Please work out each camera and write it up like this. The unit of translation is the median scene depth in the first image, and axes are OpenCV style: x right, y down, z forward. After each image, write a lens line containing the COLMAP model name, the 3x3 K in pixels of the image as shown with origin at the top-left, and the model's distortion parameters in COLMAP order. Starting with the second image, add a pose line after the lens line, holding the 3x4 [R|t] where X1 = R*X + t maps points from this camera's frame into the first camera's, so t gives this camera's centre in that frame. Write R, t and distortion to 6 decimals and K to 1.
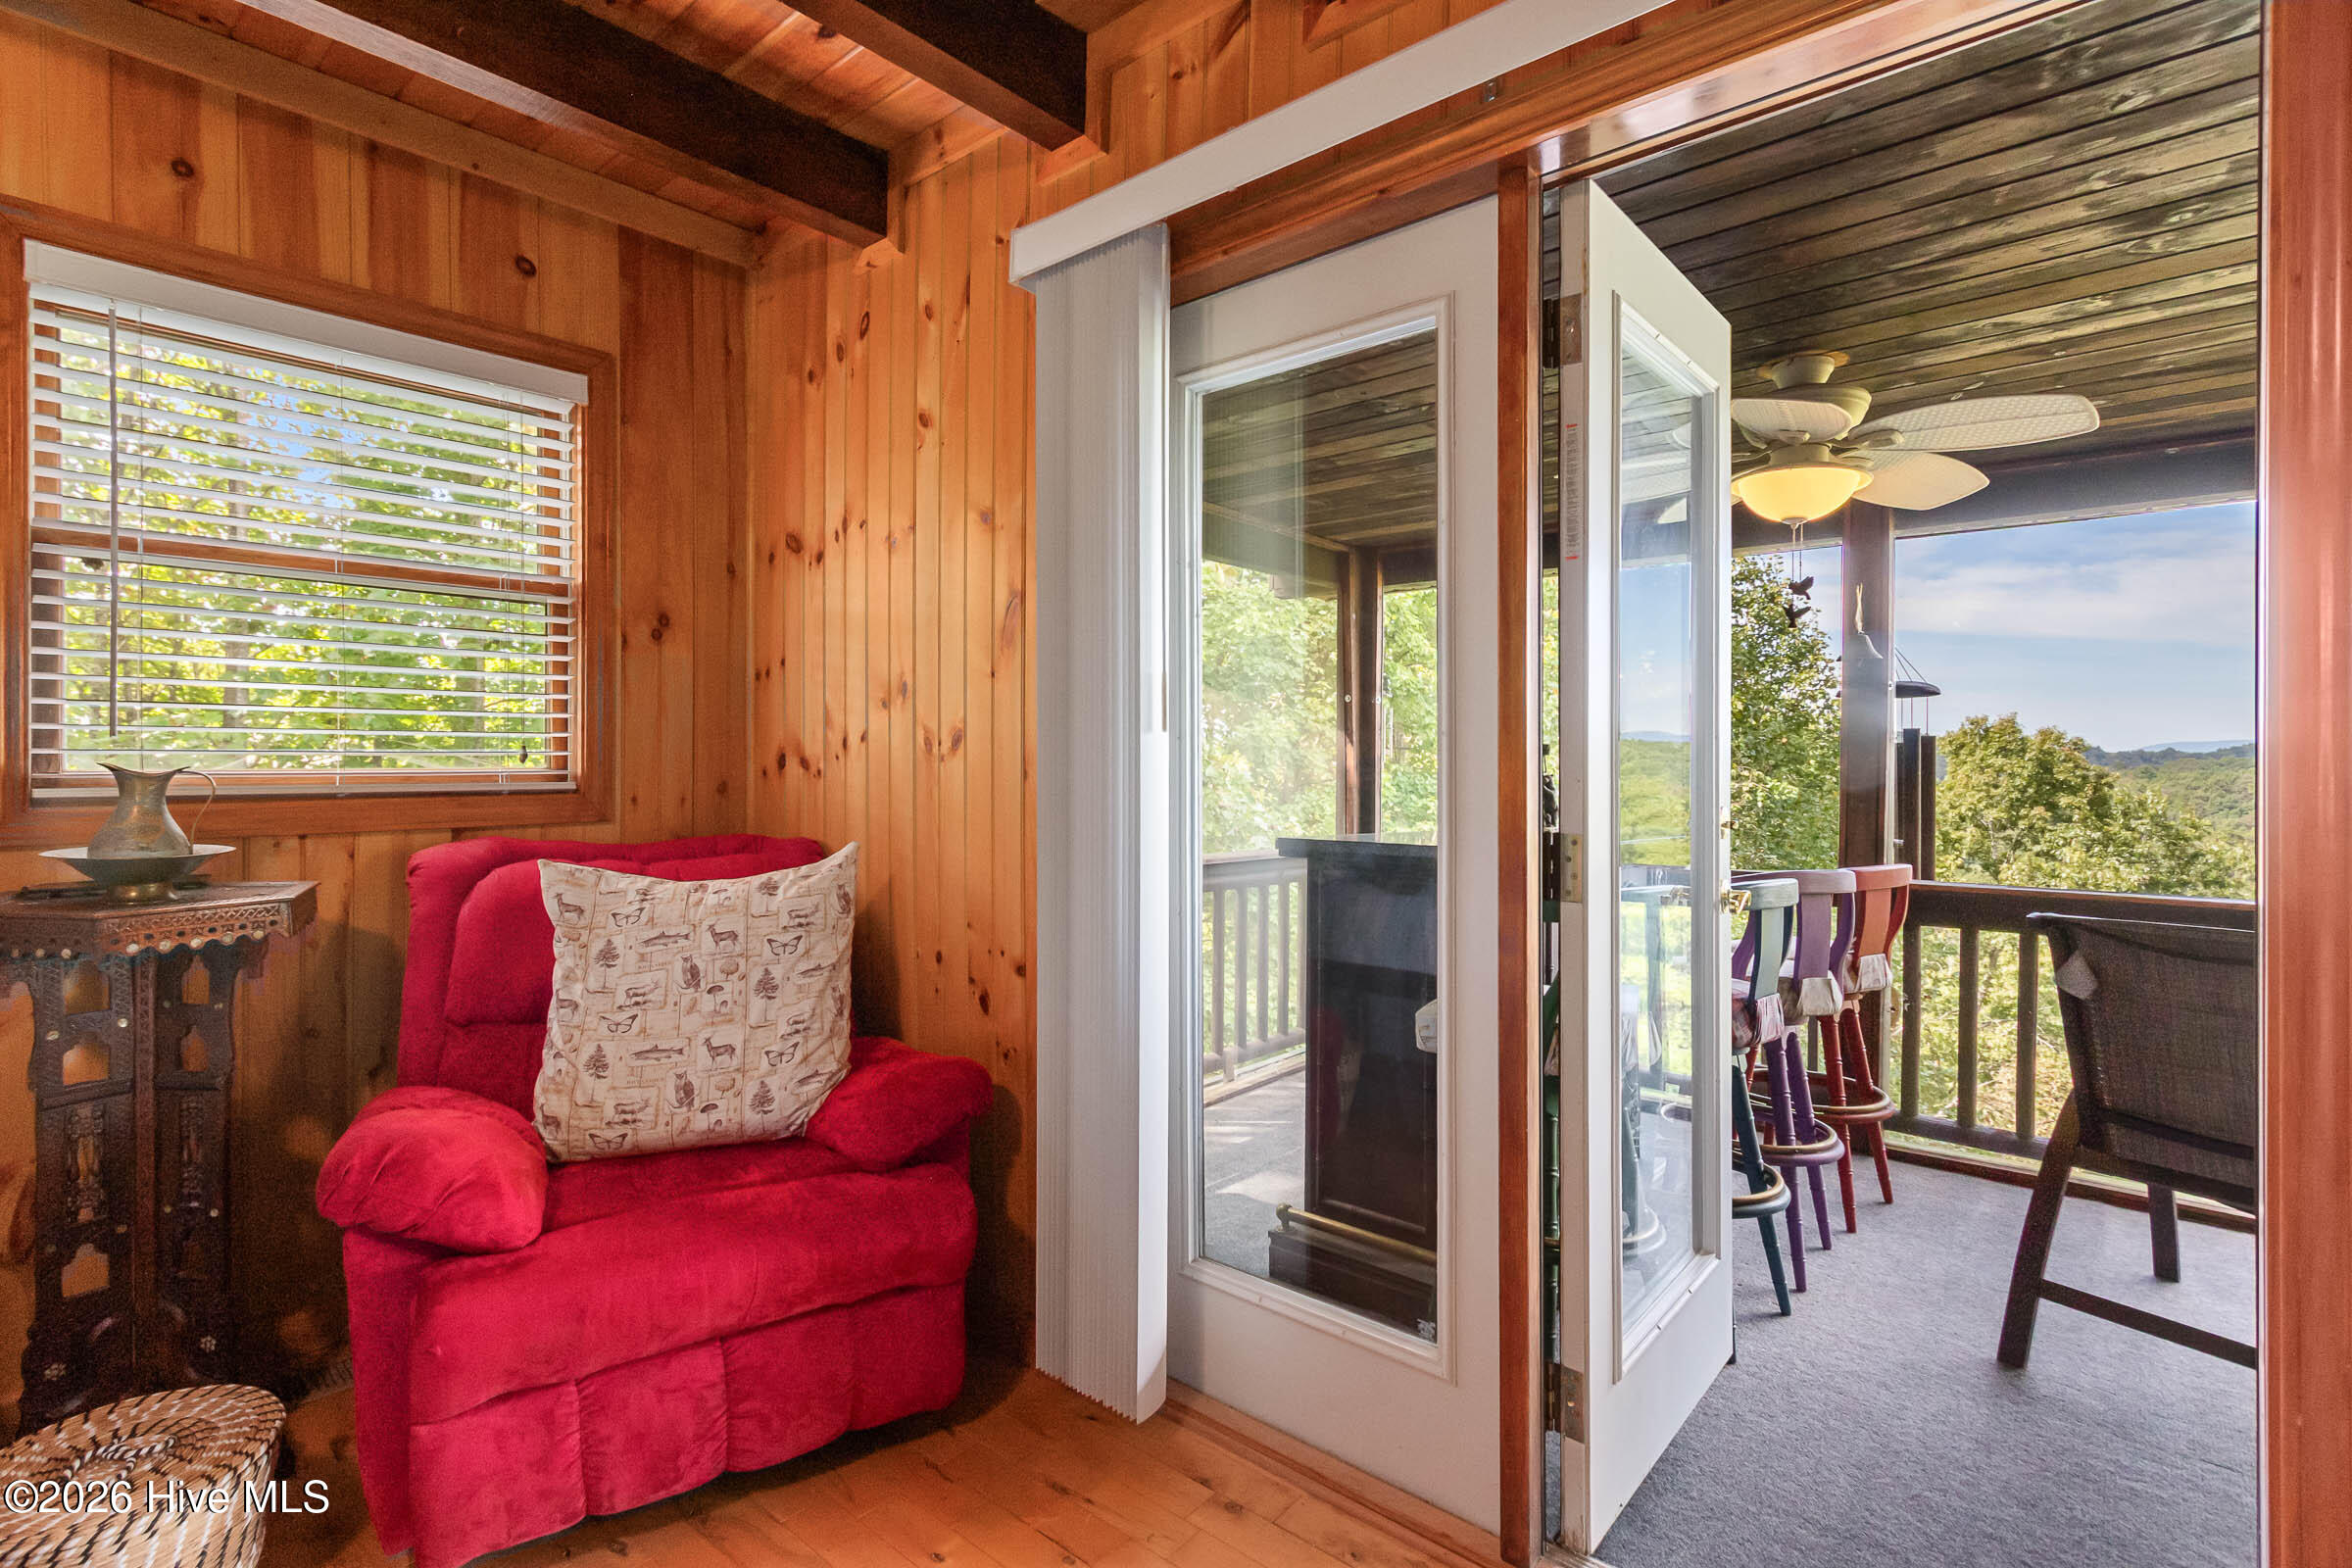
lens RADIAL K [[1122.4, 0, 1124.9], [0, 1122.4, 765.7], [0, 0, 1]] dist [0.024803, 0.000092]
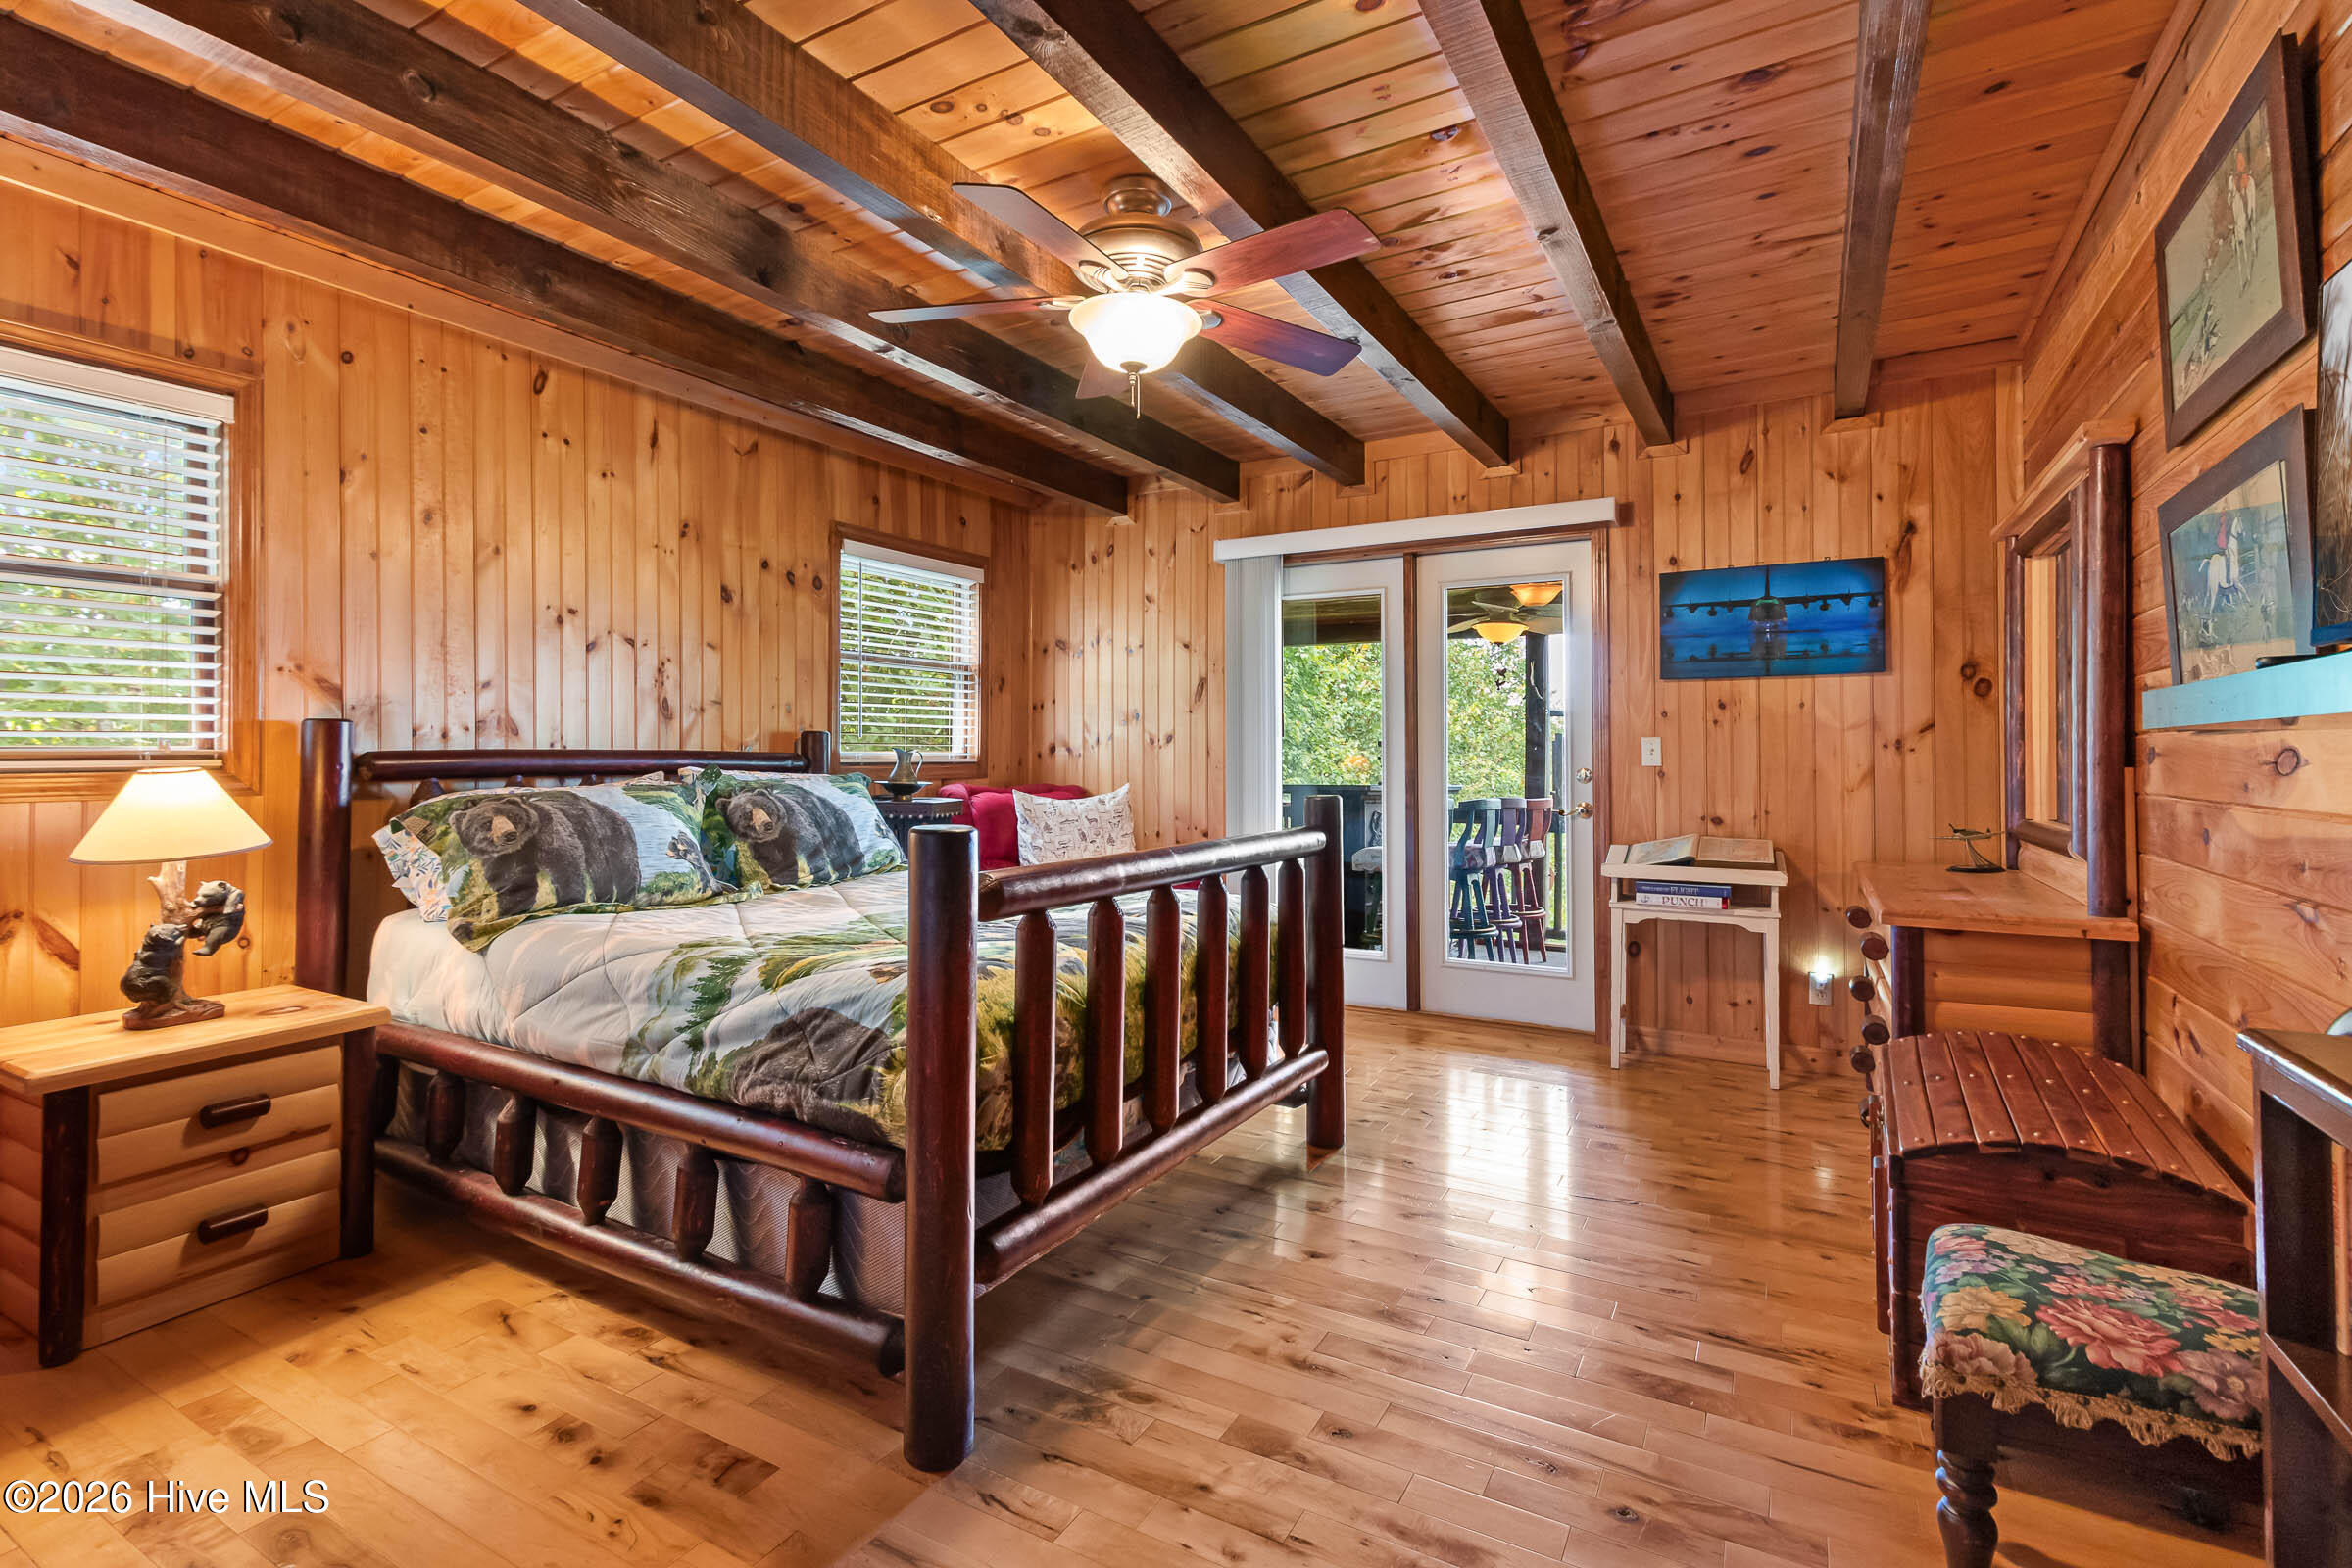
lens RADIAL K [[1081.5, 0, 1142.1], [0, 1081.5, 743.8], [0, 0, 1]] dist [-0.001584, -0.000221]
pose [[0.980804, -0.000721, 0.194997, -0.592126], [0.003893, 0.999866, -0.015884, 0.020664], [-0.194960, 0.016338, 0.980675, -1.091674]]
